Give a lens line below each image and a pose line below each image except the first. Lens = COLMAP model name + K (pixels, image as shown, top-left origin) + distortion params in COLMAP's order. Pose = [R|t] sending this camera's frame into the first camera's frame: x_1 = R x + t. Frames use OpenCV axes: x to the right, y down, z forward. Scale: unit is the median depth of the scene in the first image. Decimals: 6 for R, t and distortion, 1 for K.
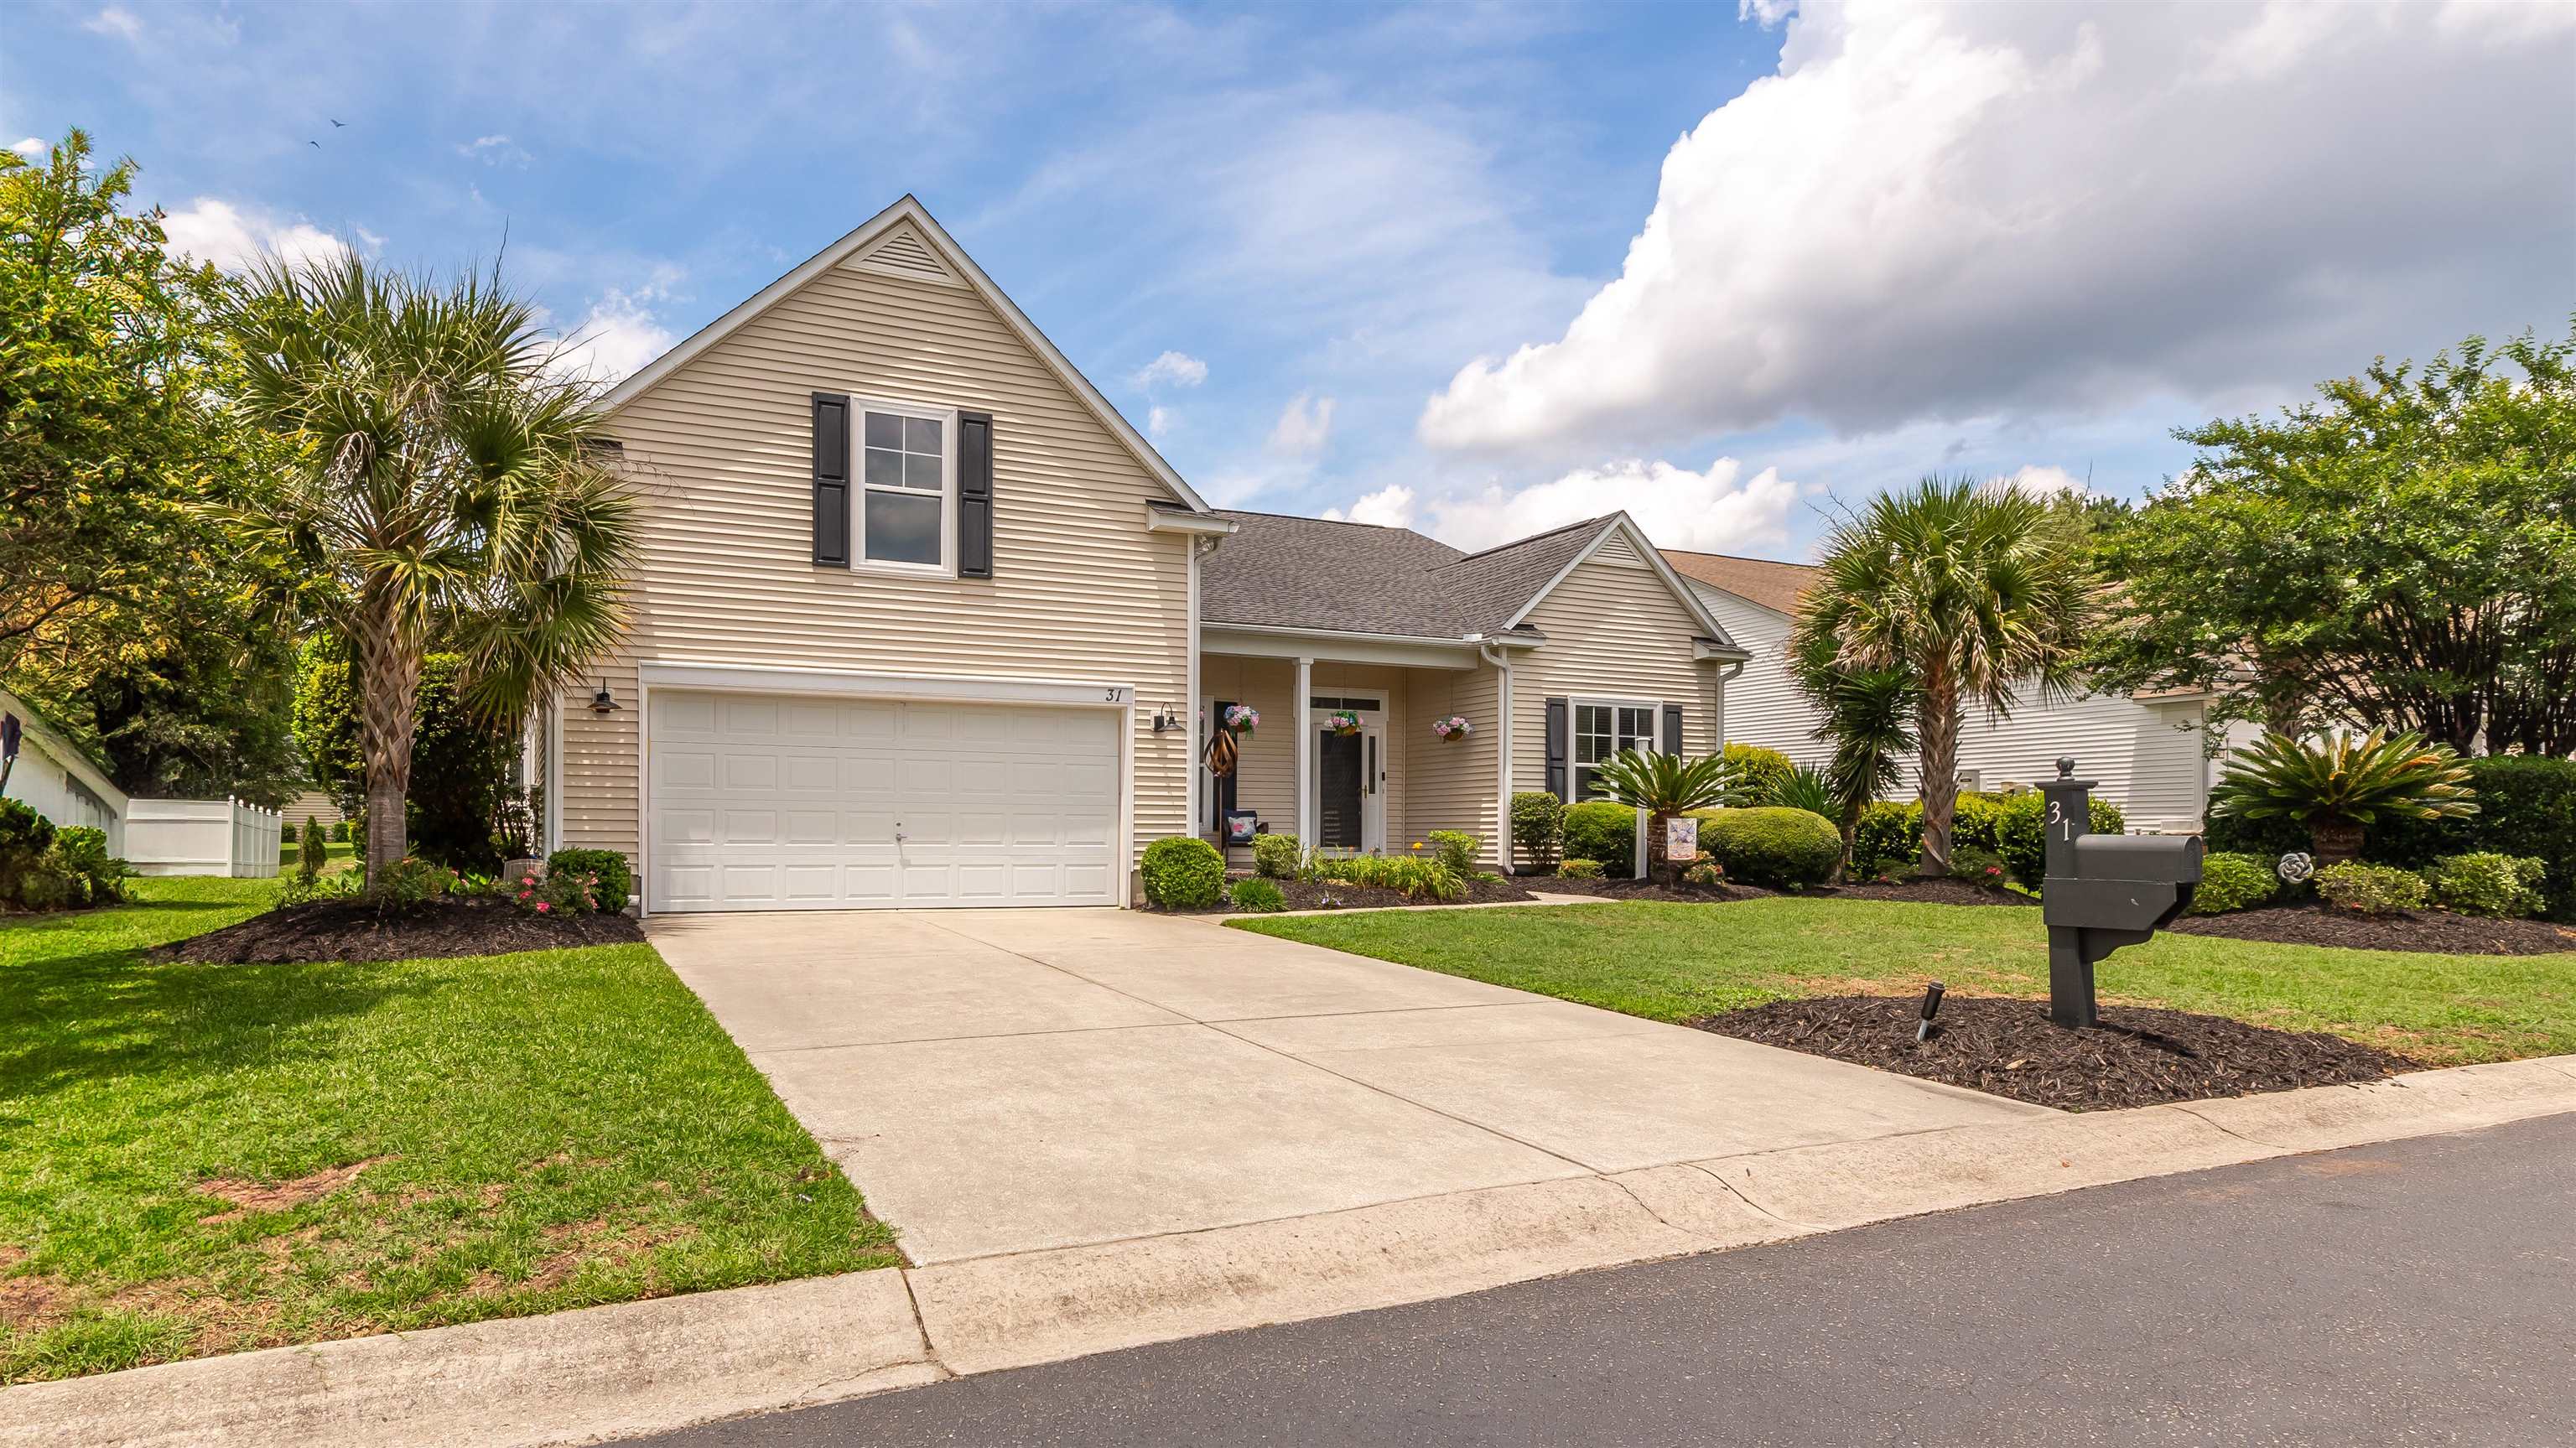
lens RADIAL K [[1393.3, 0, 1135.7], [0, 1393.3, 865.5], [0, 0, 1]] dist [0.017872, -0.006314]
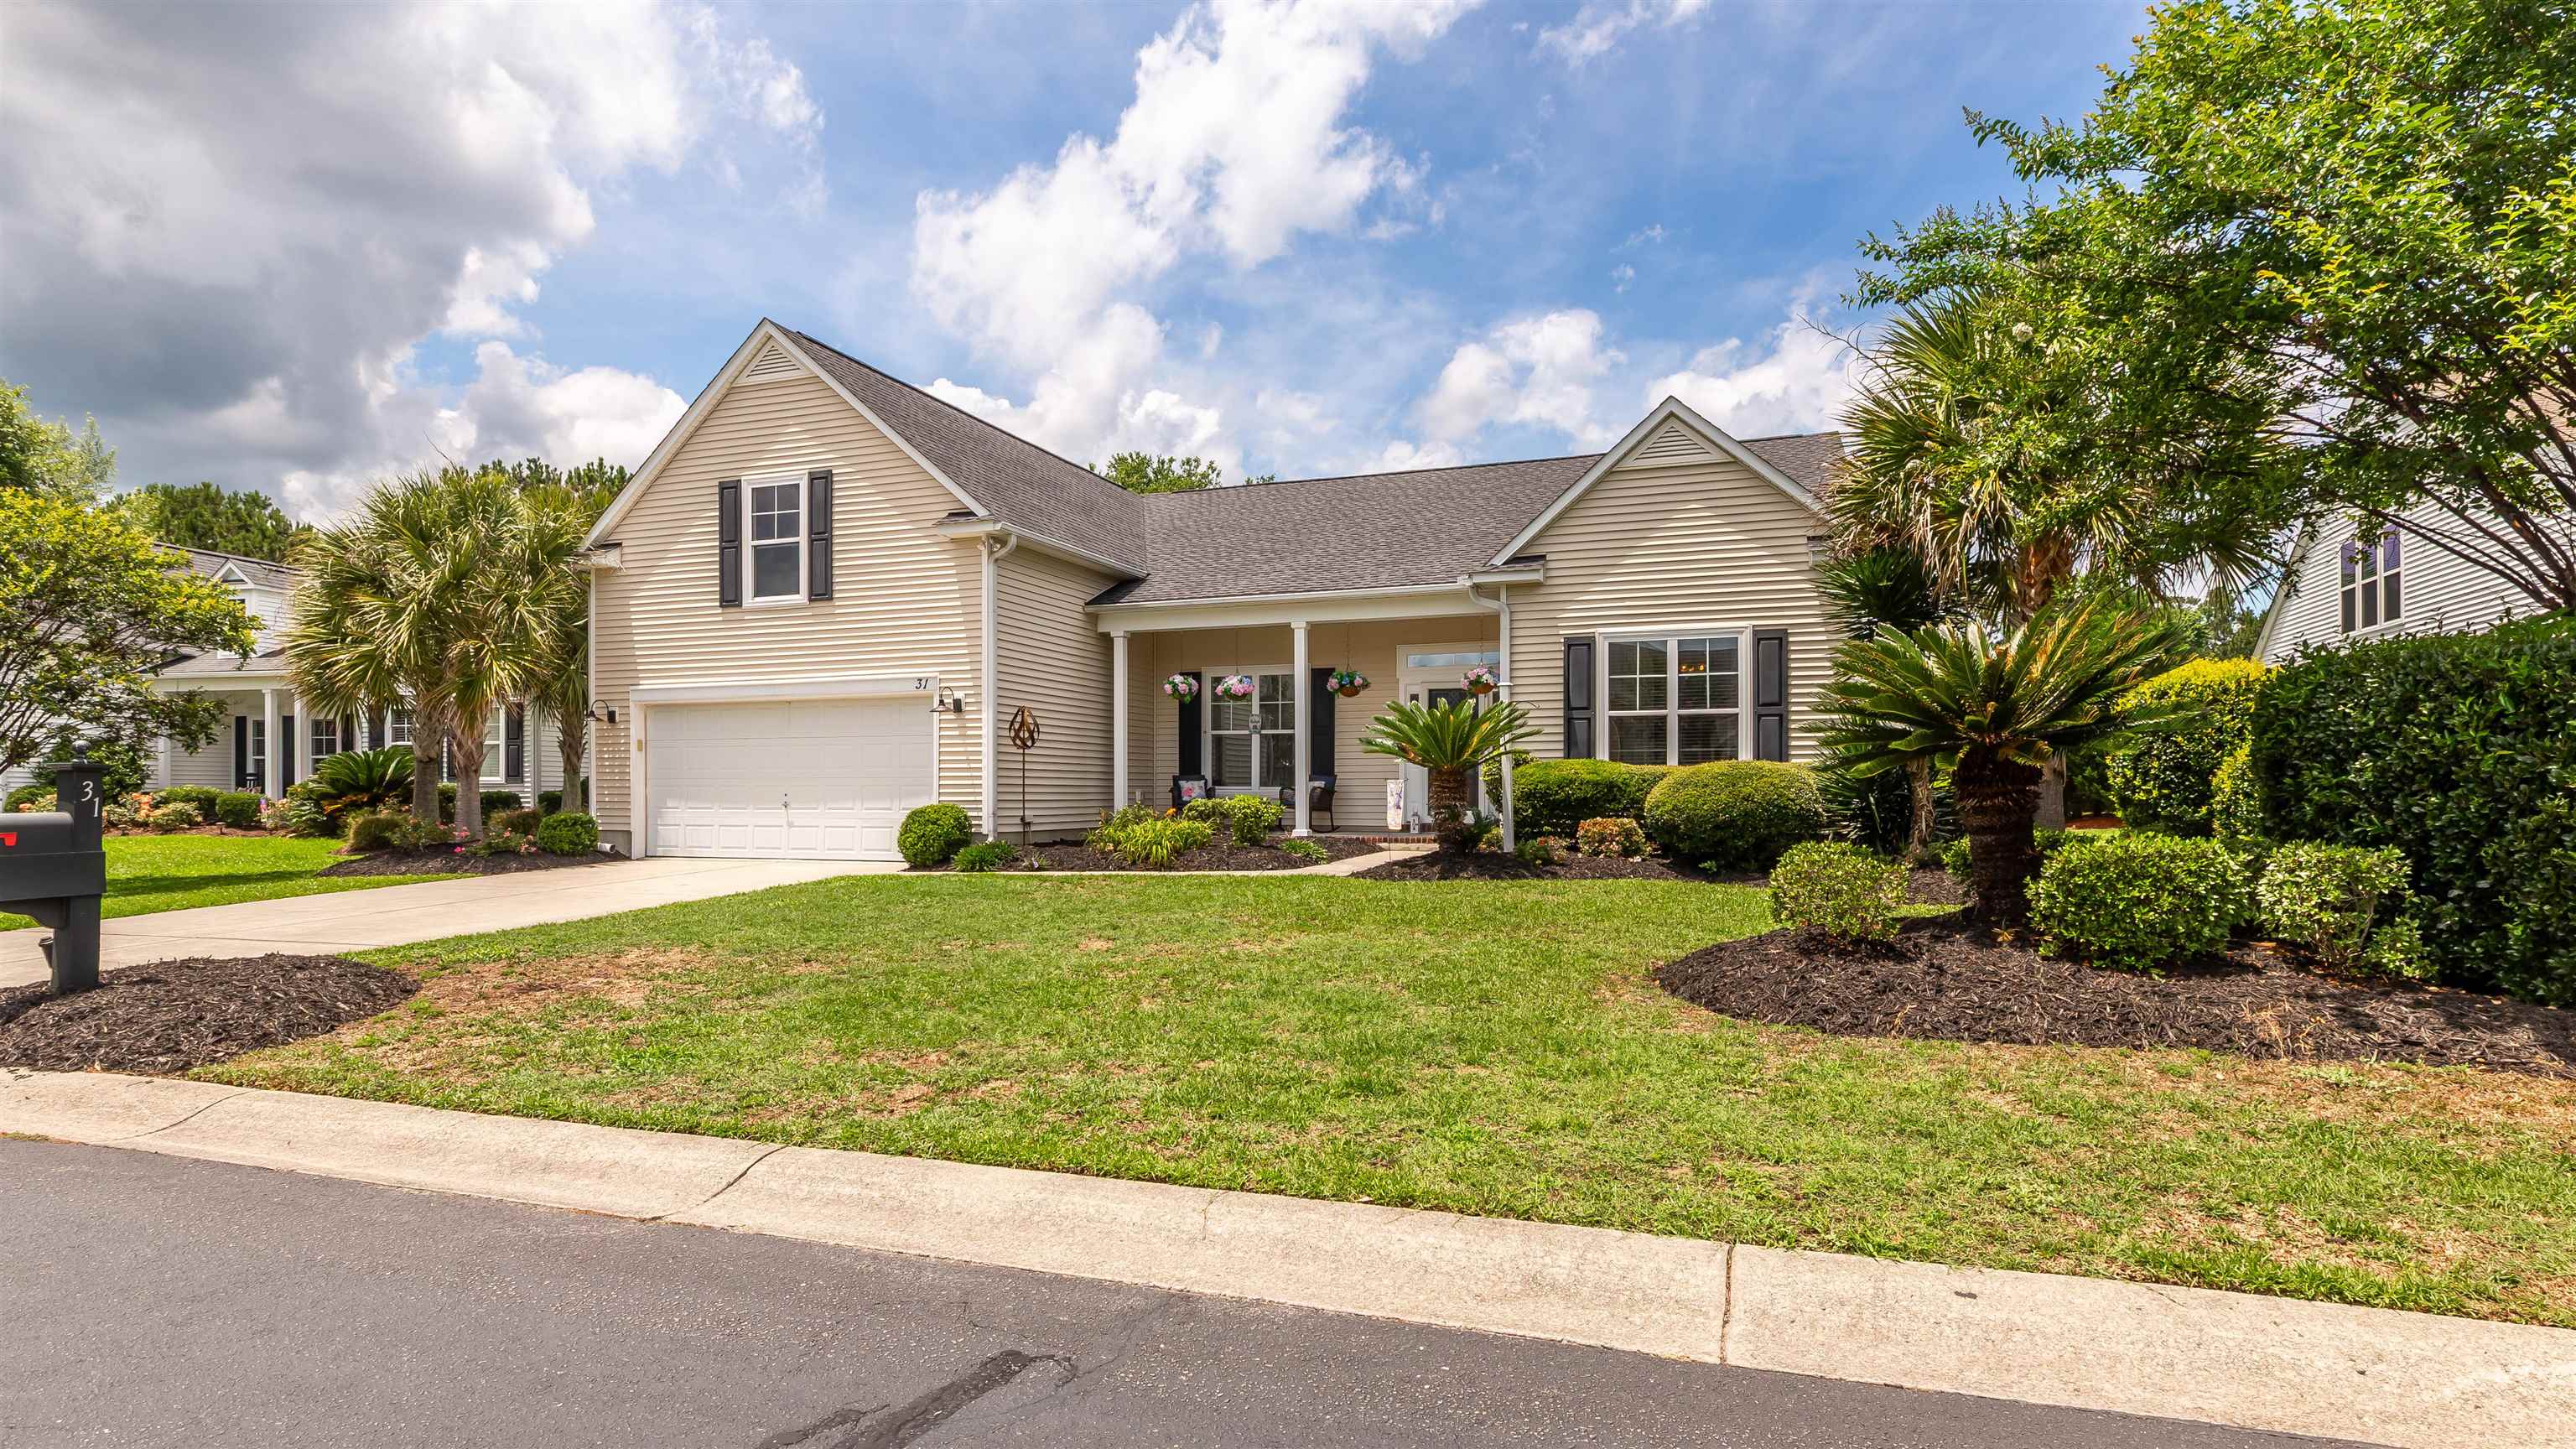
lens RADIAL K [[1293.6, 0, 1304.3], [0, 1293.6, 805.9], [0, 0, 1]] dist [0.004709, -0.000489]
pose [[0.728180, 0.000141, -0.685386, 1.013983], [-0.008319, 0.999928, -0.008633, -0.013080], [0.685336, 0.011988, 0.728129, 0.449013]]
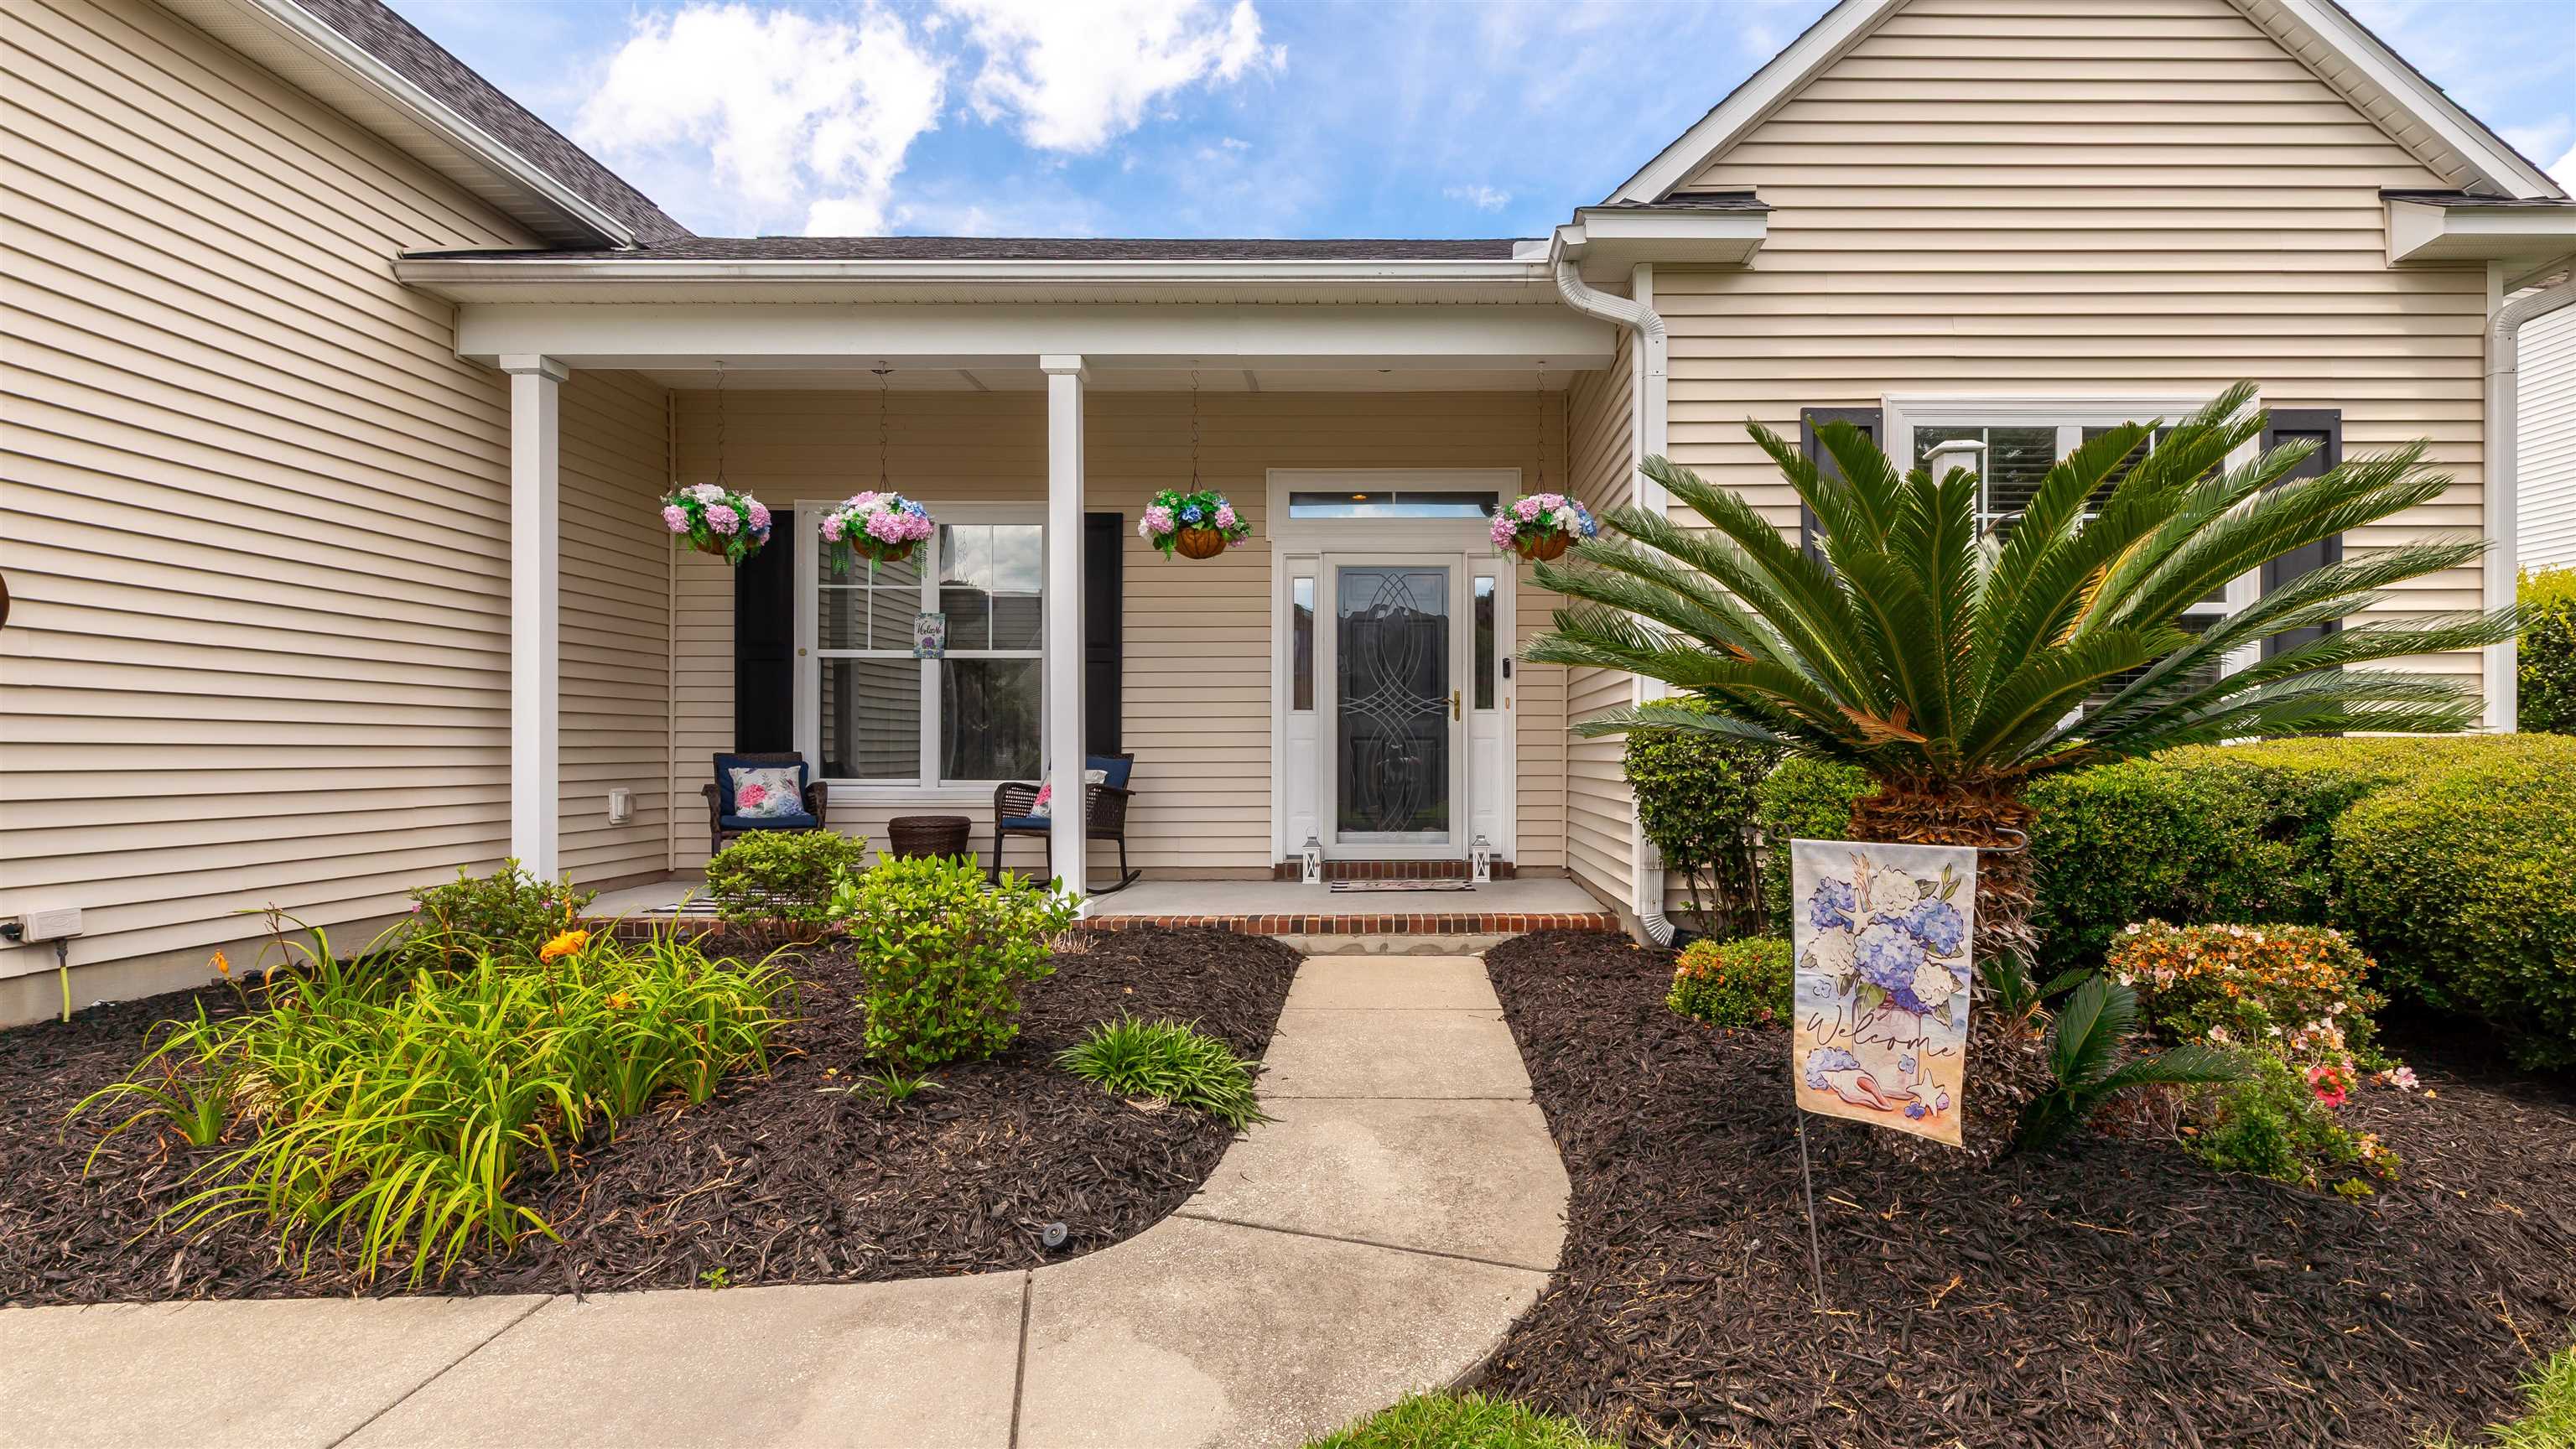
lens RADIAL K [[1236.5, 0, 1390.0], [0, 1236.5, 755.6], [0, 0, 1]] dist [-0.000924, 0.000316]
pose [[0.916473, -0.005871, -0.400053, 0.452511], [-0.001755, 0.999824, -0.018694, -0.046255], [0.400092, 0.017835, 0.916301, 0.981015]]
